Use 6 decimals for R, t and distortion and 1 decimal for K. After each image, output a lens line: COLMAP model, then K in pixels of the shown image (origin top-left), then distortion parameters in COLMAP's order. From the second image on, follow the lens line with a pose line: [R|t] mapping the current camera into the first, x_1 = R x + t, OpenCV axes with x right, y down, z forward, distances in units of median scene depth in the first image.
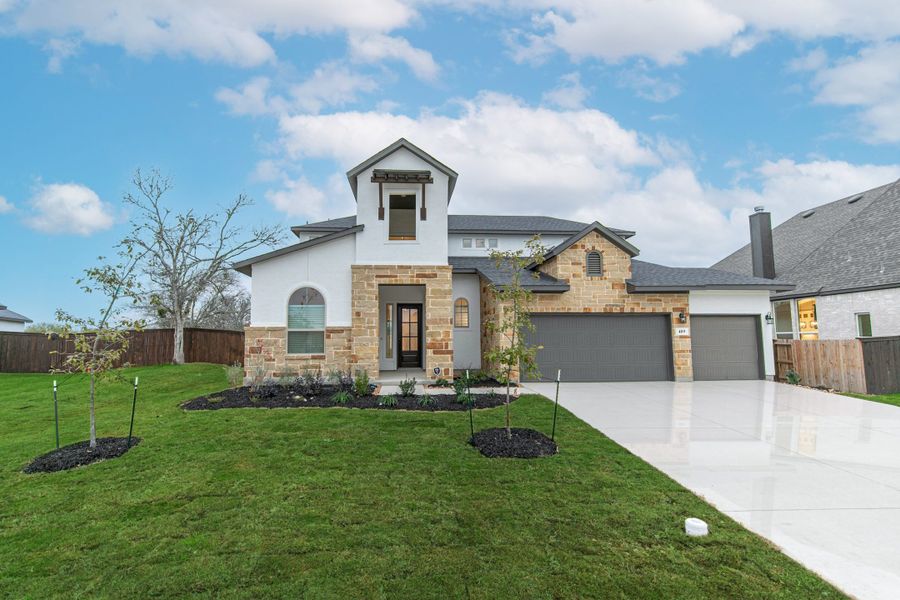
lens RADIAL K [[383.0, 0, 450.5], [0, 383.0, 296.0], [0, 0, 1]] dist [0.013885, -0.005186]
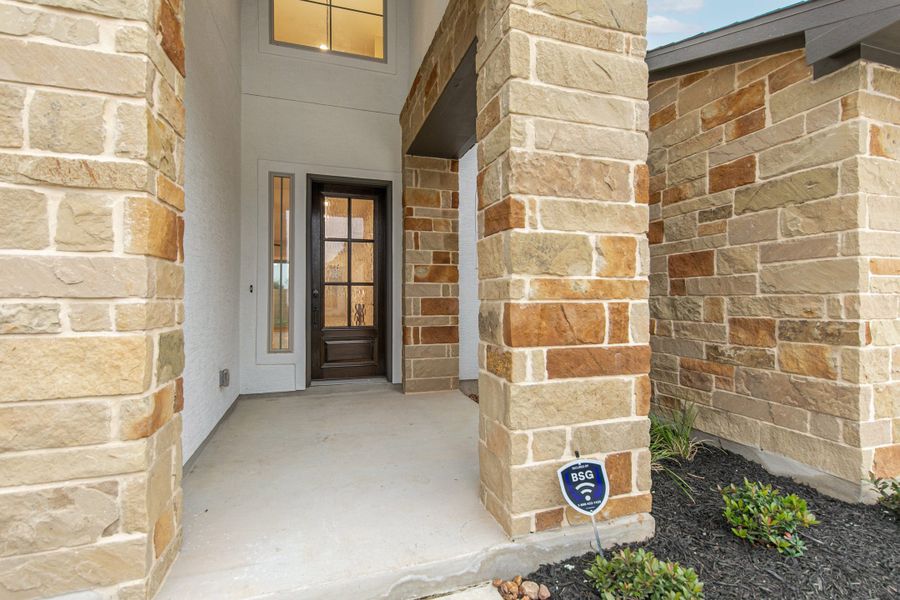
lens RADIAL K [[383.0, 0, 450.5], [0, 383.0, 296.0], [0, 0, 1]] dist [0.013885, -0.005186]
pose [[0.974823, 0.004833, 0.222927, -0.095849], [-0.028942, 0.994050, 0.105008, 0.079910], [-0.221093, -0.108816, 0.969163, 0.668247]]
